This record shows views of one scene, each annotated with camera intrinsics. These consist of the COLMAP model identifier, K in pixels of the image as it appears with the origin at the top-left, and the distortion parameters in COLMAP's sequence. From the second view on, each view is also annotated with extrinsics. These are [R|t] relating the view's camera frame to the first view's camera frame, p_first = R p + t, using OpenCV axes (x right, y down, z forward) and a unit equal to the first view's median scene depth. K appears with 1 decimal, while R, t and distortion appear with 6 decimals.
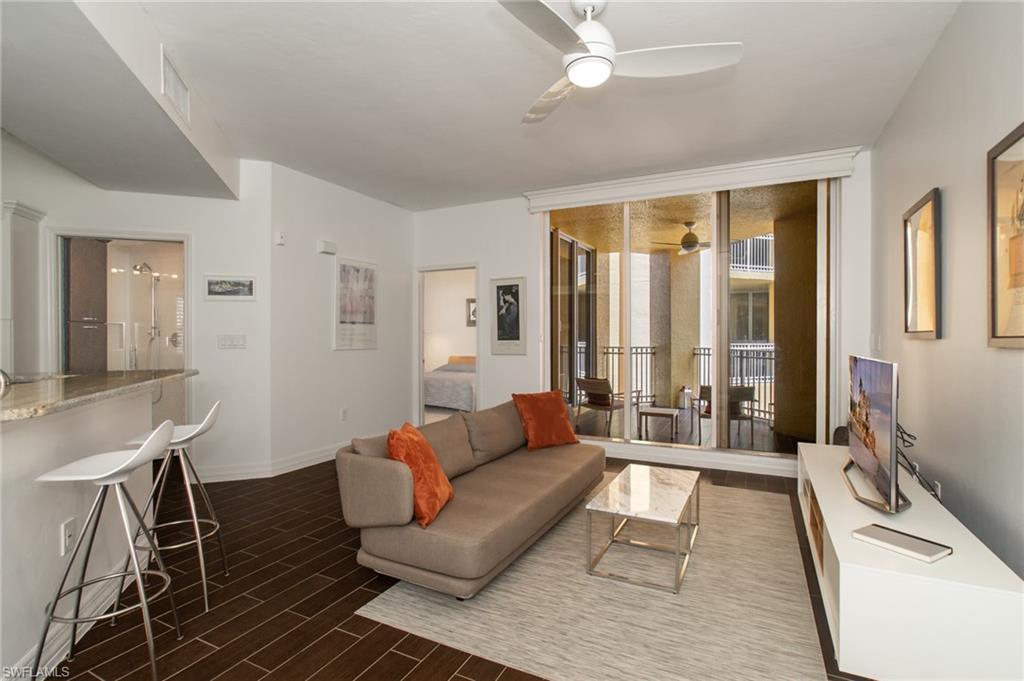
lens RADIAL K [[554.4, 0, 507.0], [0, 554.4, 317.5], [0, 0, 1]] dist [0.001680, 0.000757]
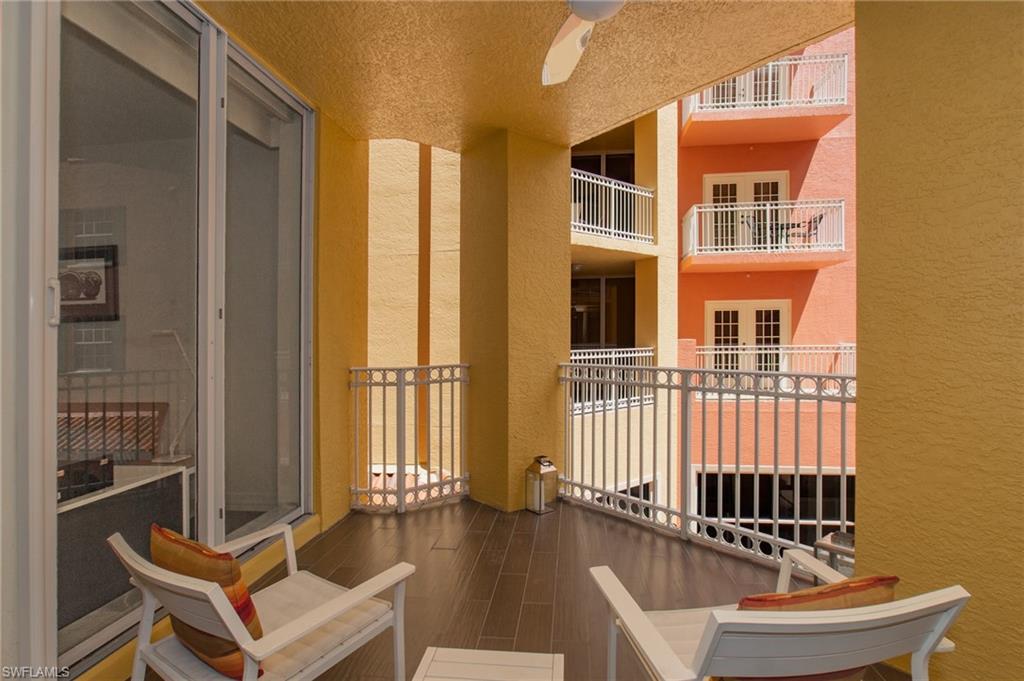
lens RADIAL K [[554.4, 0, 507.0], [0, 554.4, 317.5], [0, 0, 1]] dist [0.001680, 0.000757]
pose [[0.950593, -0.001090, 0.310439, 0.244807], [0.004686, 0.999930, -0.010836, 0.031855], [-0.310405, 0.011755, 0.950532, 0.898577]]
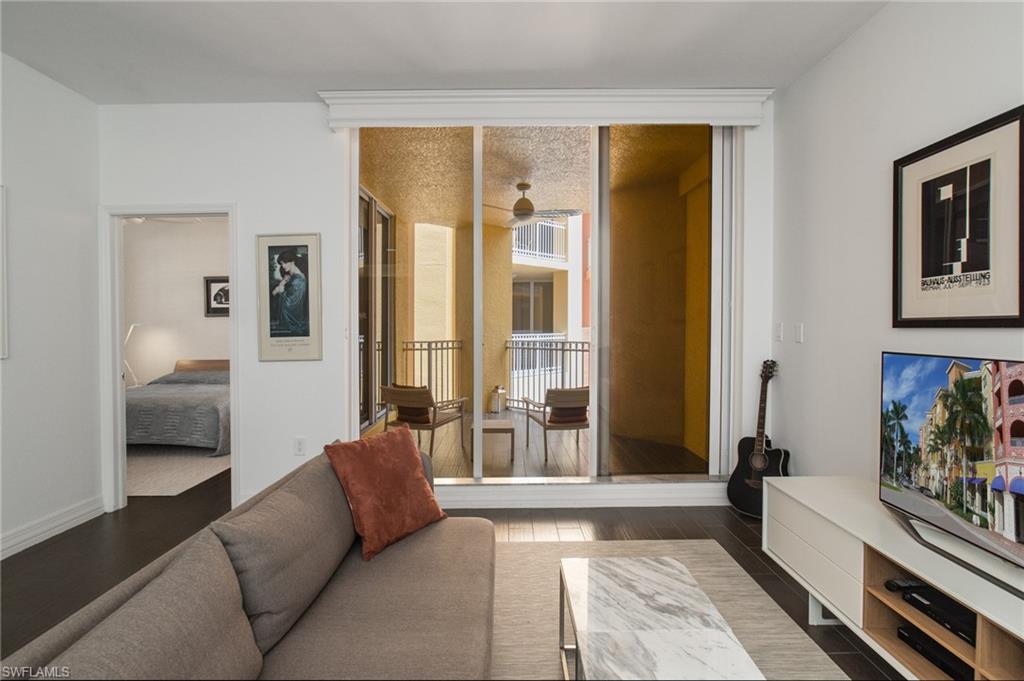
lens RADIAL K [[554.4, 0, 507.0], [0, 554.4, 317.5], [0, 0, 1]] dist [0.001680, 0.000757]
pose [[0.906211, -0.006638, 0.422774, -0.036887], [0.001157, 0.999912, 0.013219, 0.011555], [-0.422825, -0.011490, 0.906139, 0.336426]]
